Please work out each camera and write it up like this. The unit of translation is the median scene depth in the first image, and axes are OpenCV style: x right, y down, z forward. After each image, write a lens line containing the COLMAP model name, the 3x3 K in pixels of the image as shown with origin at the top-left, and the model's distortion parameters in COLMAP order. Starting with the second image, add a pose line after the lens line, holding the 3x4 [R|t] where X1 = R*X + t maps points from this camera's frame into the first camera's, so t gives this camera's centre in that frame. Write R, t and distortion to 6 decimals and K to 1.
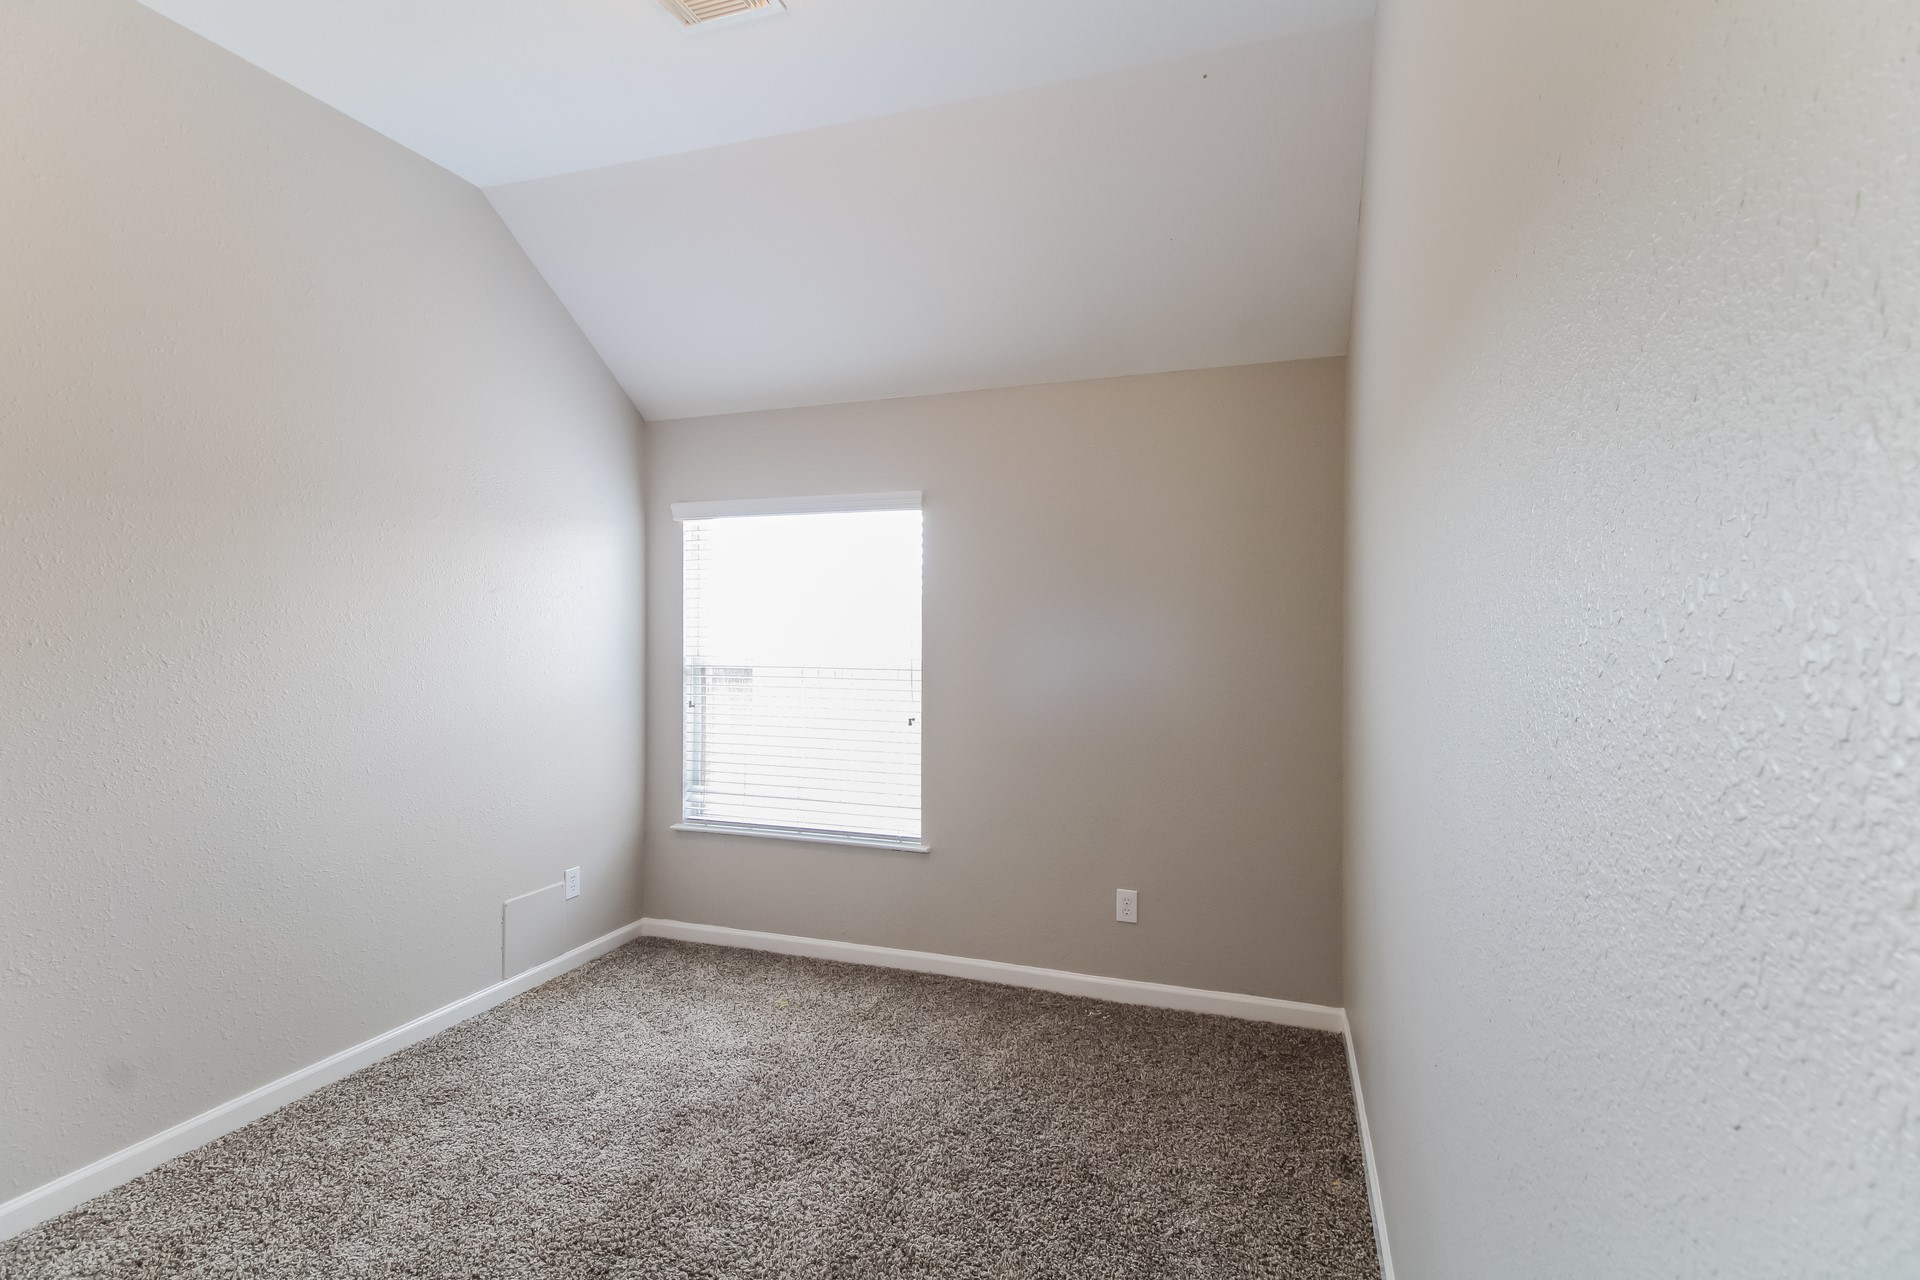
lens RADIAL K [[891.8, 0, 956.6], [0, 891.8, 649.3], [0, 0, 1]] dist [0.004668, 0.000043]
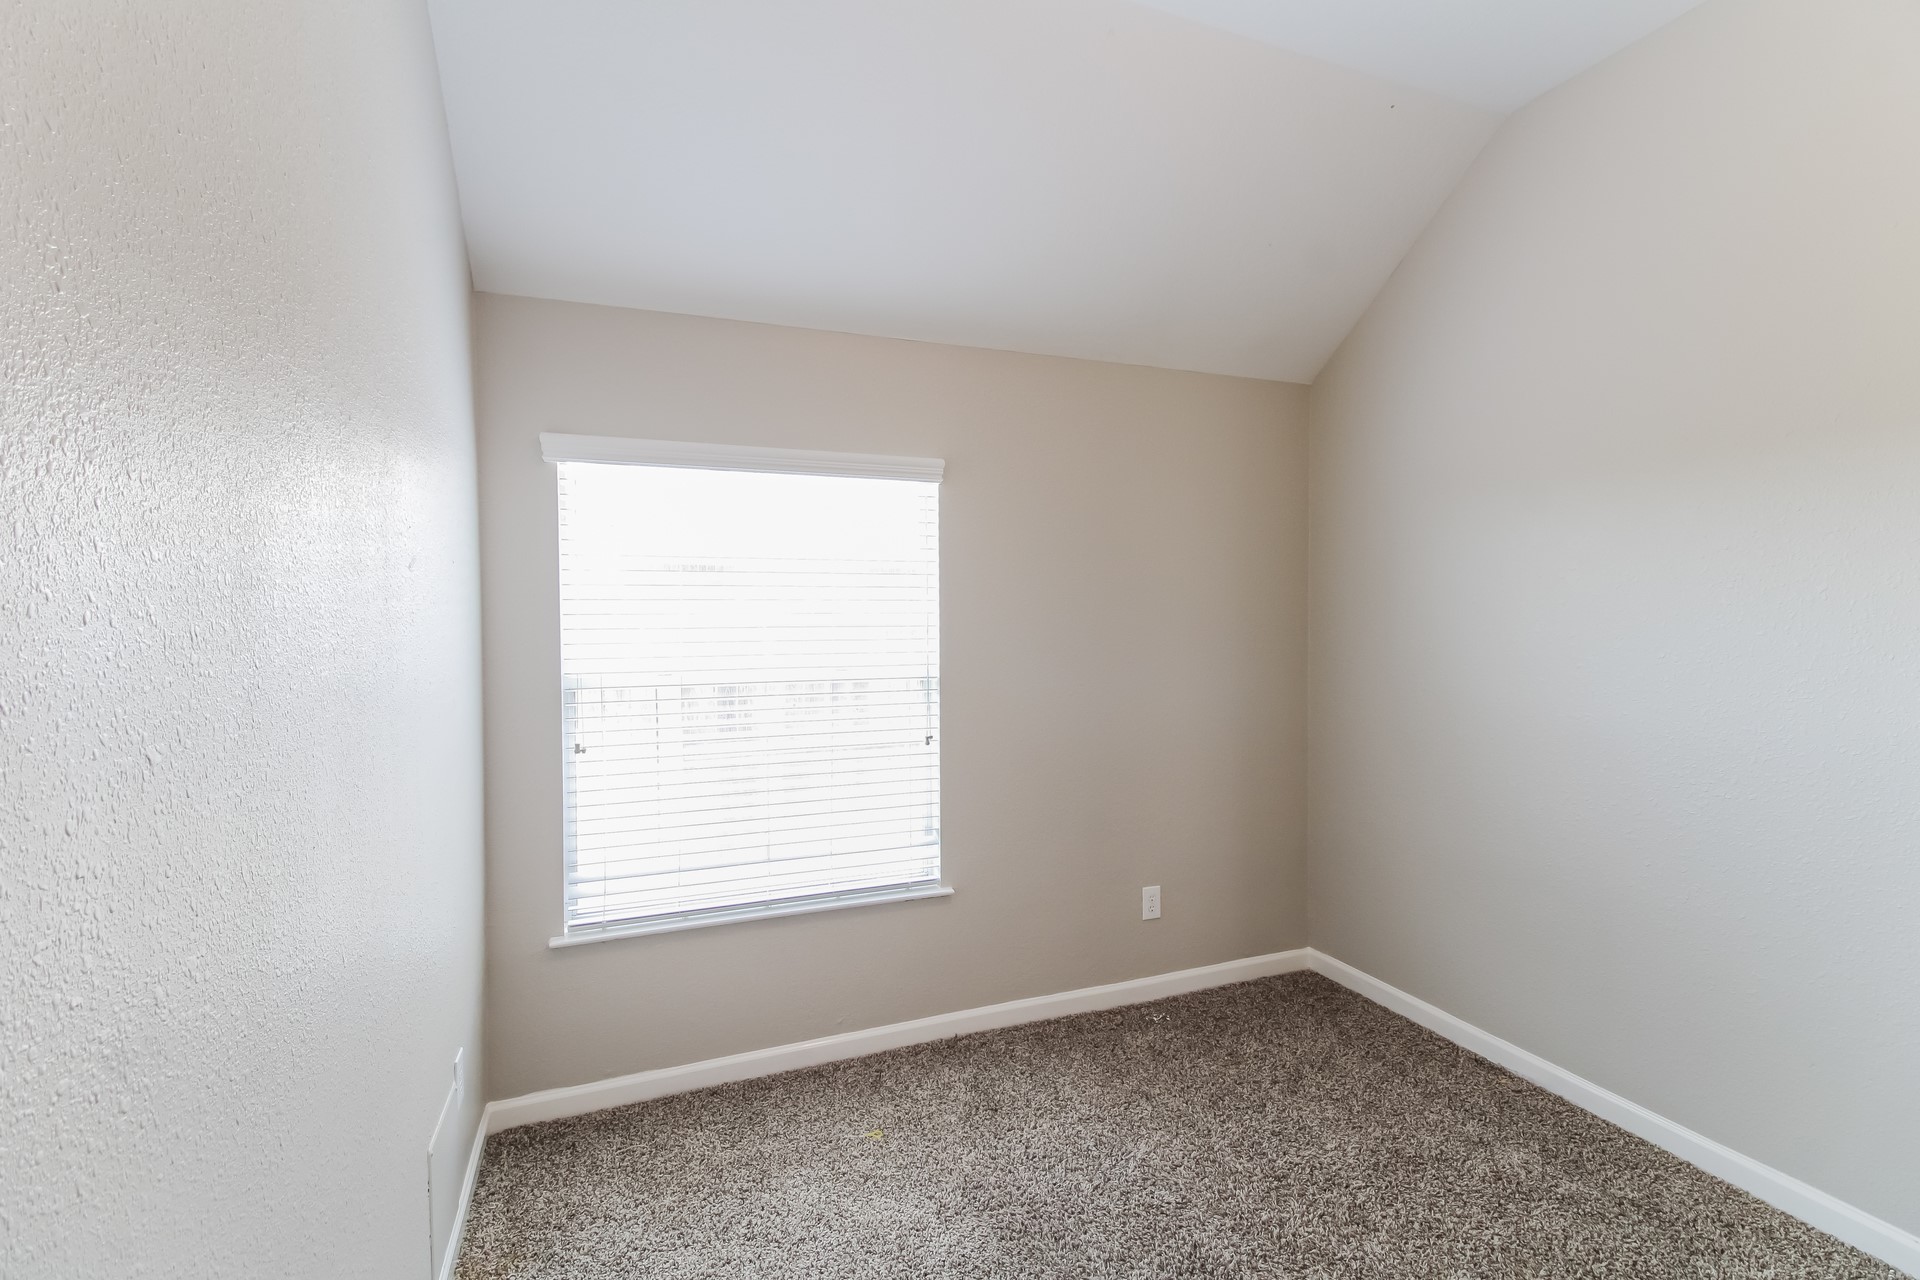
lens RADIAL K [[891.8, 0, 1040.9], [0, 891.8, 642.6], [0, 0, 1]] dist [0.004668, 0.000043]
pose [[0.742422, -0.027491, 0.669369, -0.522295], [0.019530, 0.999621, 0.019393, -0.022887], [-0.669648, -0.001325, 0.742677, 0.320802]]
